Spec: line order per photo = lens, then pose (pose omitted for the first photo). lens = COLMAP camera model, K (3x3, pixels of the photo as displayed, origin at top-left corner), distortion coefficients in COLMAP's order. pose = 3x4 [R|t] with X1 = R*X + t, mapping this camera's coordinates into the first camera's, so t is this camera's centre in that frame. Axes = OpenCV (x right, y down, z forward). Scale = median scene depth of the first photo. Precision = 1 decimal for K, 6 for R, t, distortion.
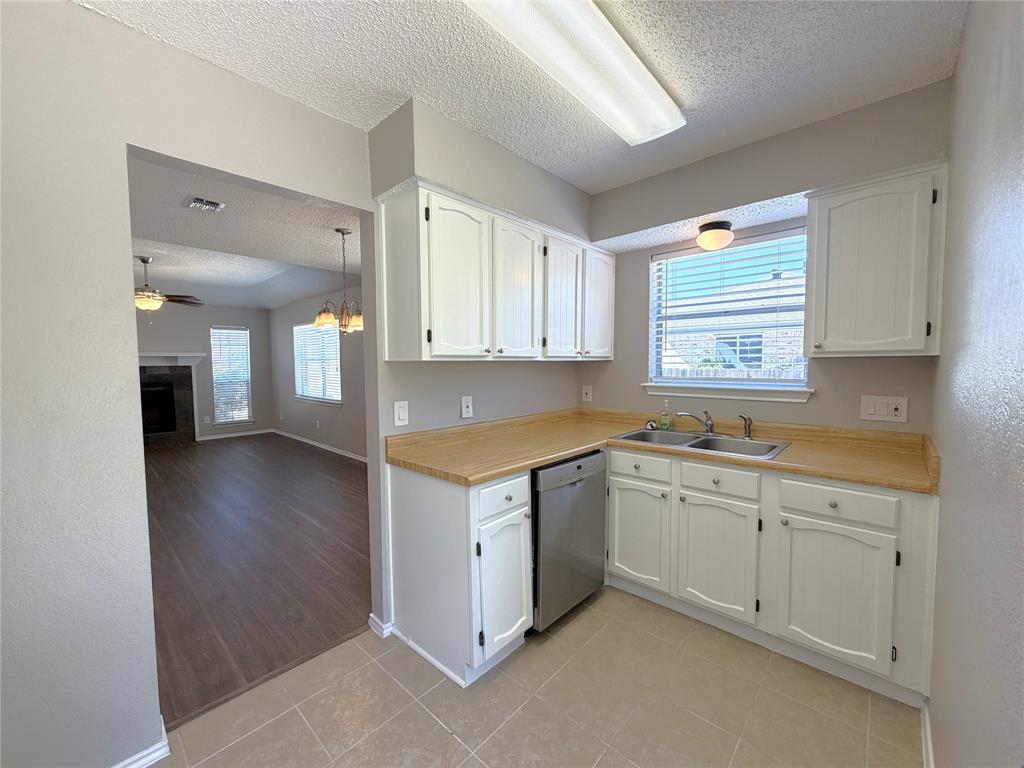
lens RADIAL K [[411.3, 0, 506.4], [0, 411.3, 386.0], [0, 0, 1]] dist [0.000364, 0.000505]
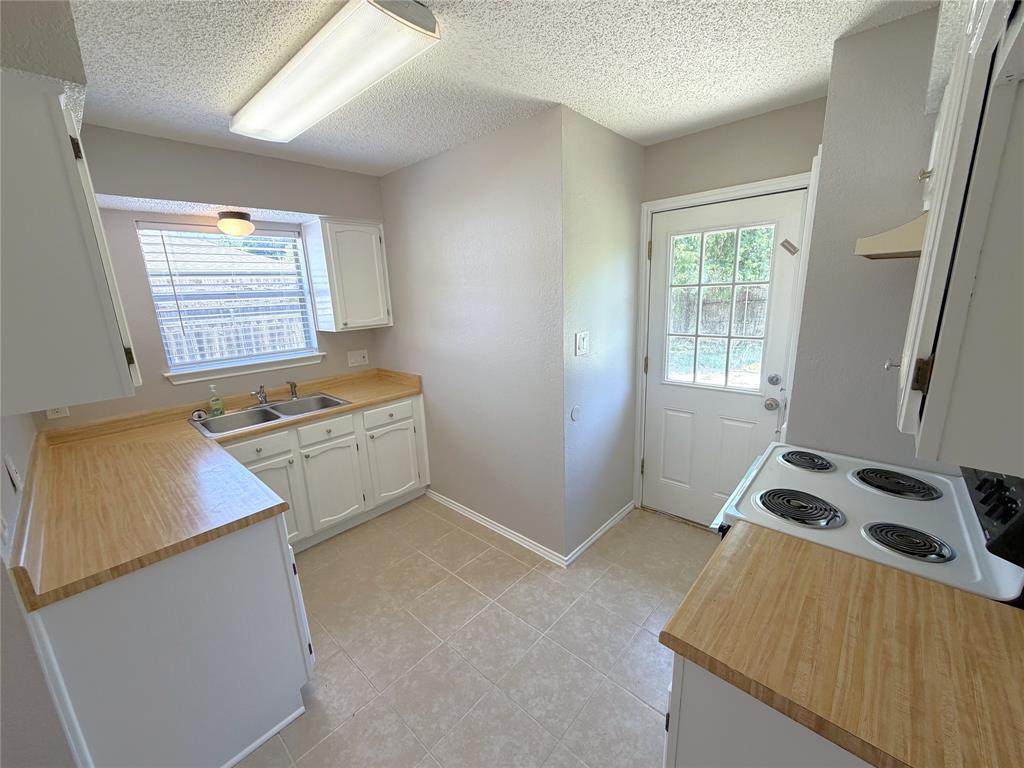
lens RADIAL K [[411.3, 0, 506.8], [0, 411.3, 384.3], [0, 0, 1]] dist [0.000364, 0.000505]
pose [[-0.000556, -0.217519, 0.976056, -0.709053], [0.101602, 0.970993, 0.216449, -0.136097], [-0.994825, 0.099290, 0.021561, 0.355976]]
